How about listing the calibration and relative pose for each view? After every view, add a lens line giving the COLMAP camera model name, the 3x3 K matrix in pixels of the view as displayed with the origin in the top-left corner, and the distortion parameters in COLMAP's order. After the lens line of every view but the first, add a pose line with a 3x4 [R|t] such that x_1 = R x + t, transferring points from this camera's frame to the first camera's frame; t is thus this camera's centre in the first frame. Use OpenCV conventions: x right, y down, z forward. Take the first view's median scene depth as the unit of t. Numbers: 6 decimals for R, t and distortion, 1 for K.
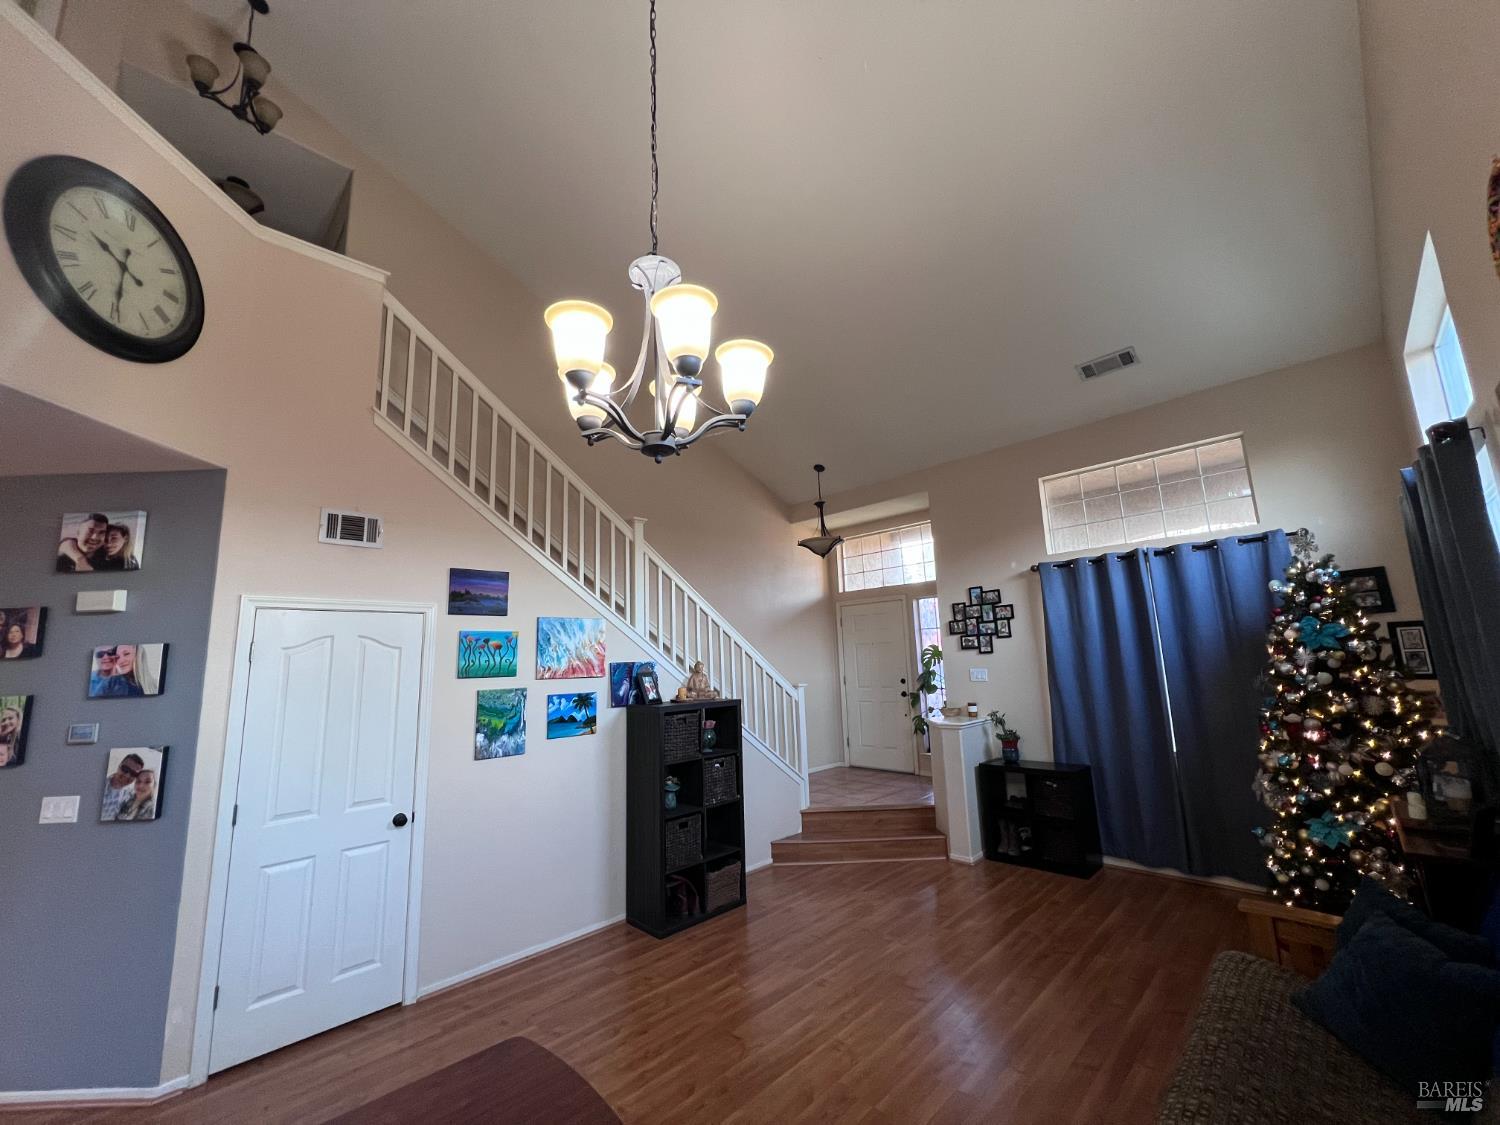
lens RADIAL K [[593.8, 0, 750.0], [0, 593.8, 562.5], [0, 0, 1]] dist [-0.000013, 0.000031]
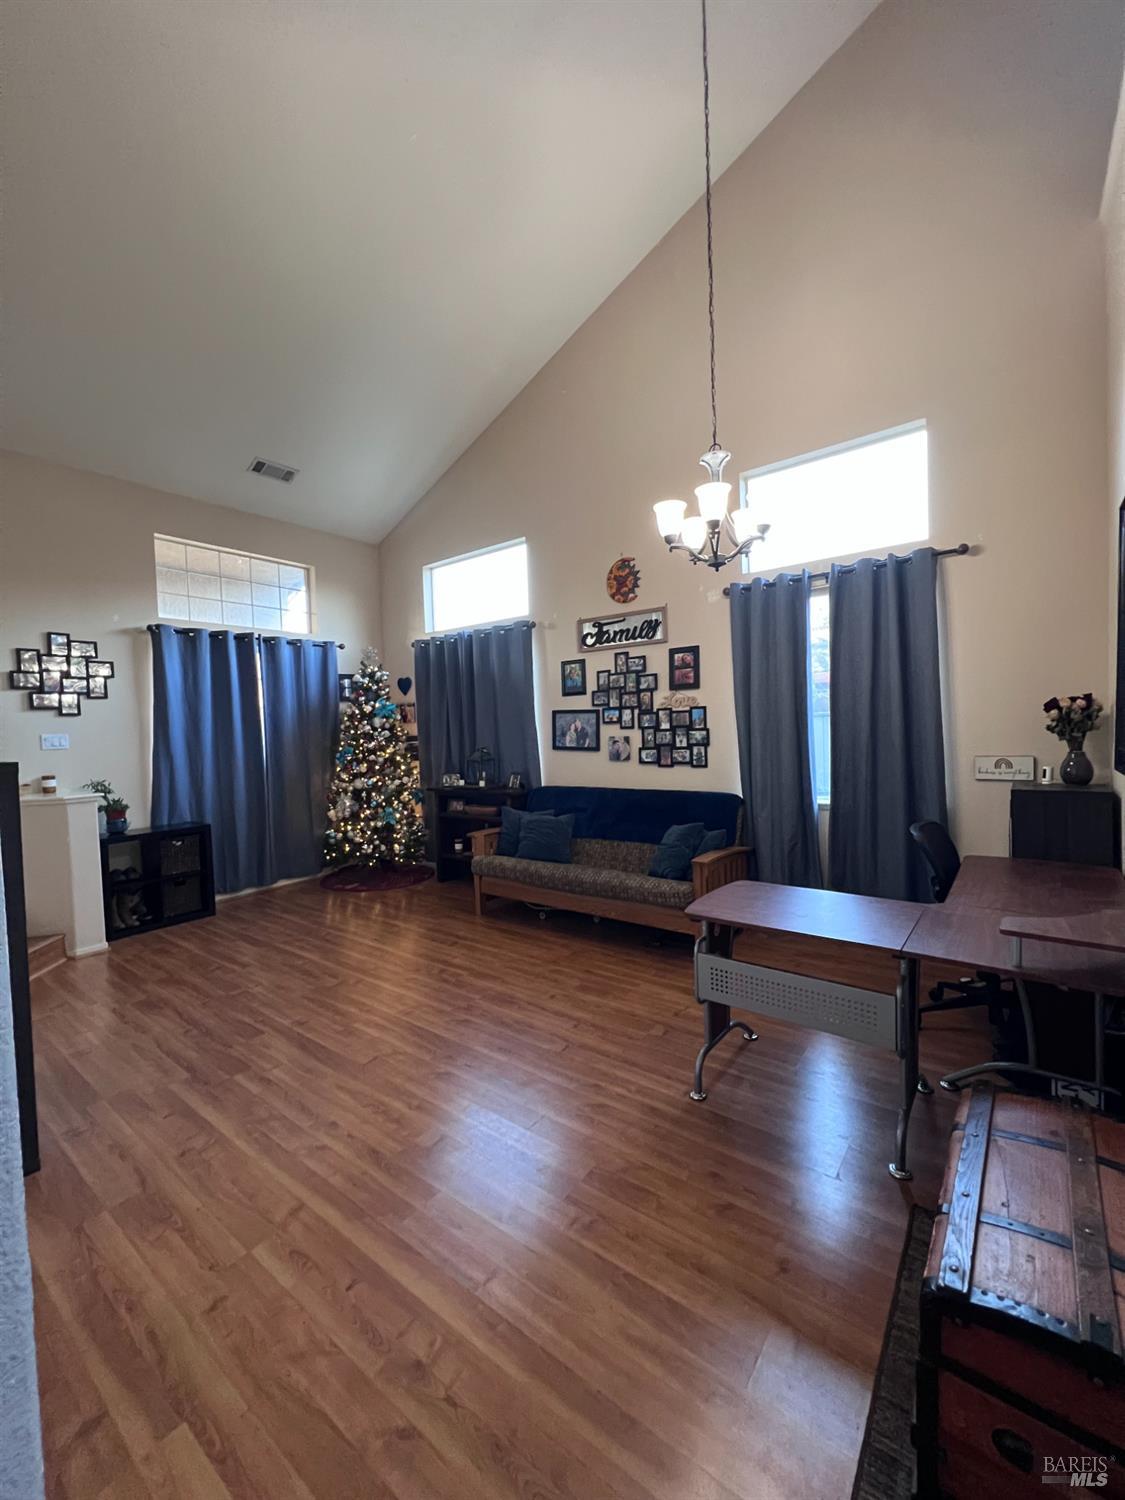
lens RADIAL K [[602.1, 0, 562.5], [0, 602.1, 750.0], [0, 0, 1]] dist [0.000465, -0.000025]
pose [[-0.129062, 0.003610, 0.991630, -0.634018], [-0.133654, 0.990805, -0.021003, 0.154475], [-0.982588, -0.135246, -0.127393, 0.523784]]
